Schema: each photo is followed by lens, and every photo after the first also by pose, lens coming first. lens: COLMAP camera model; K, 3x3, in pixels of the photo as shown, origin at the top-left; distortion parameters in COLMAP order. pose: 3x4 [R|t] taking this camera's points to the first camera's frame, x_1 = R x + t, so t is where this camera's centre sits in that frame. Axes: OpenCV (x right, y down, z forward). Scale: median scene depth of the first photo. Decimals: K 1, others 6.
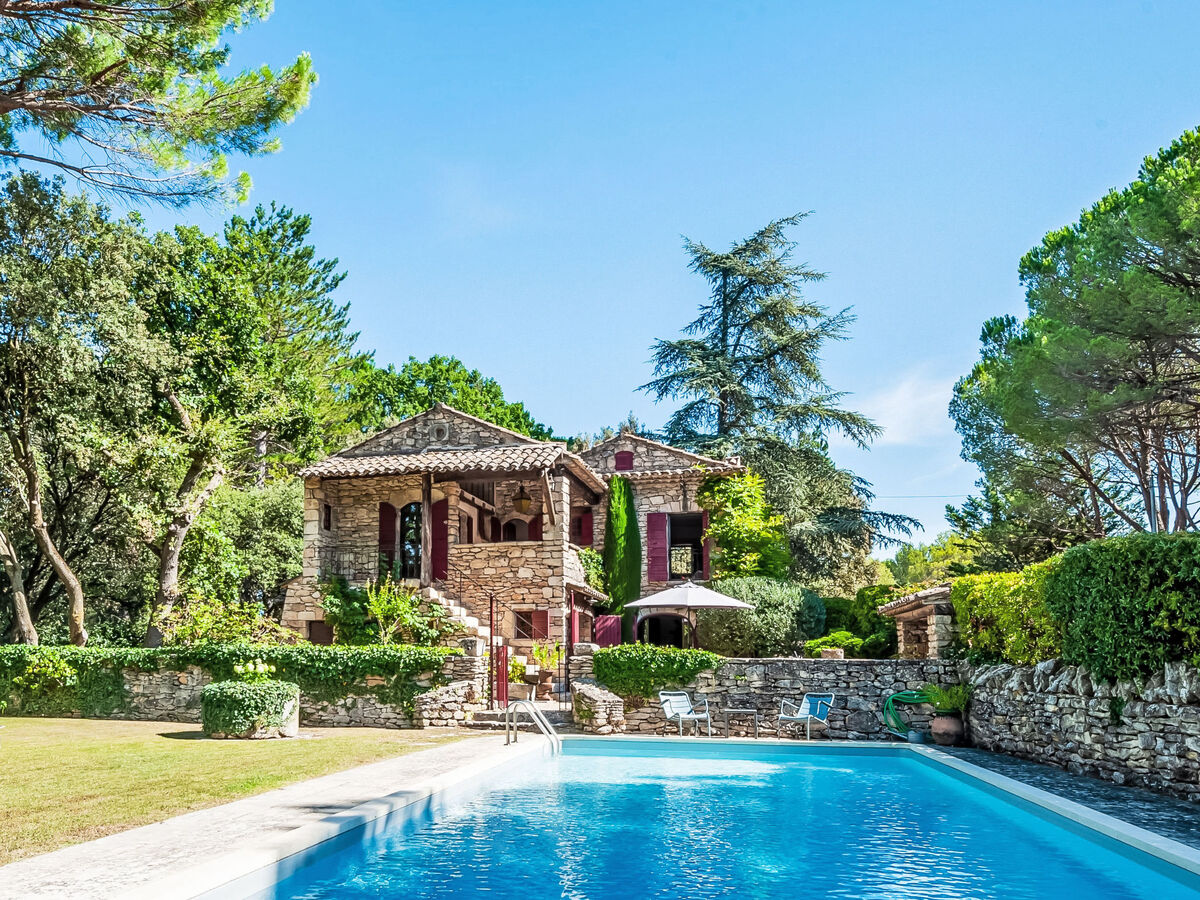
lens RADIAL K [[904.1, 0, 567.4], [0, 904.1, 419.9], [0, 0, 1]] dist [-0.000635, -0.000332]
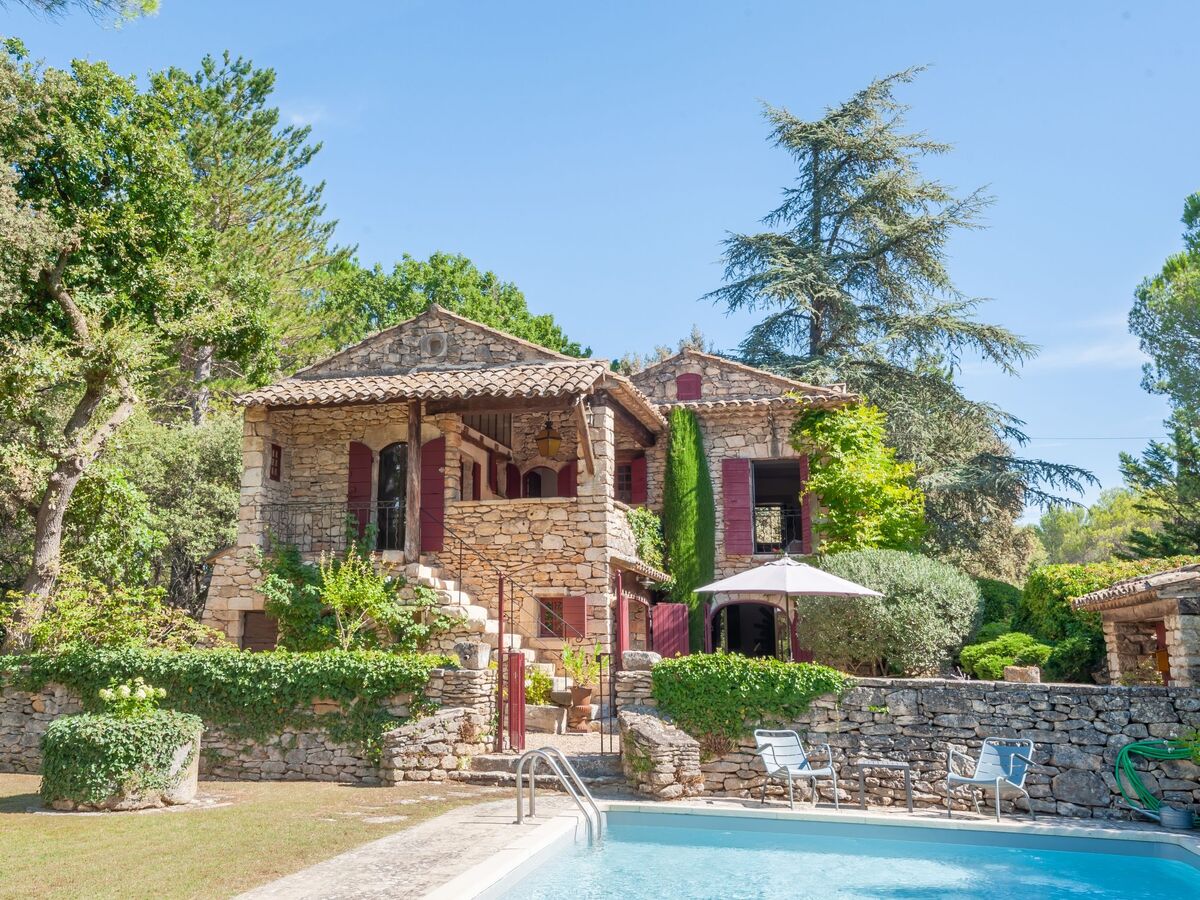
lens RADIAL K [[1093.6, 0, 603.5], [0, 1093.6, 307.8], [0, 0, 1]] dist [0.045350, -0.010385]
pose [[0.999989, 0.003522, -0.003131, -0.004106], [-0.003643, 0.999210, -0.039587, 0.018448], [0.002989, 0.039597, 0.999211, 0.127818]]
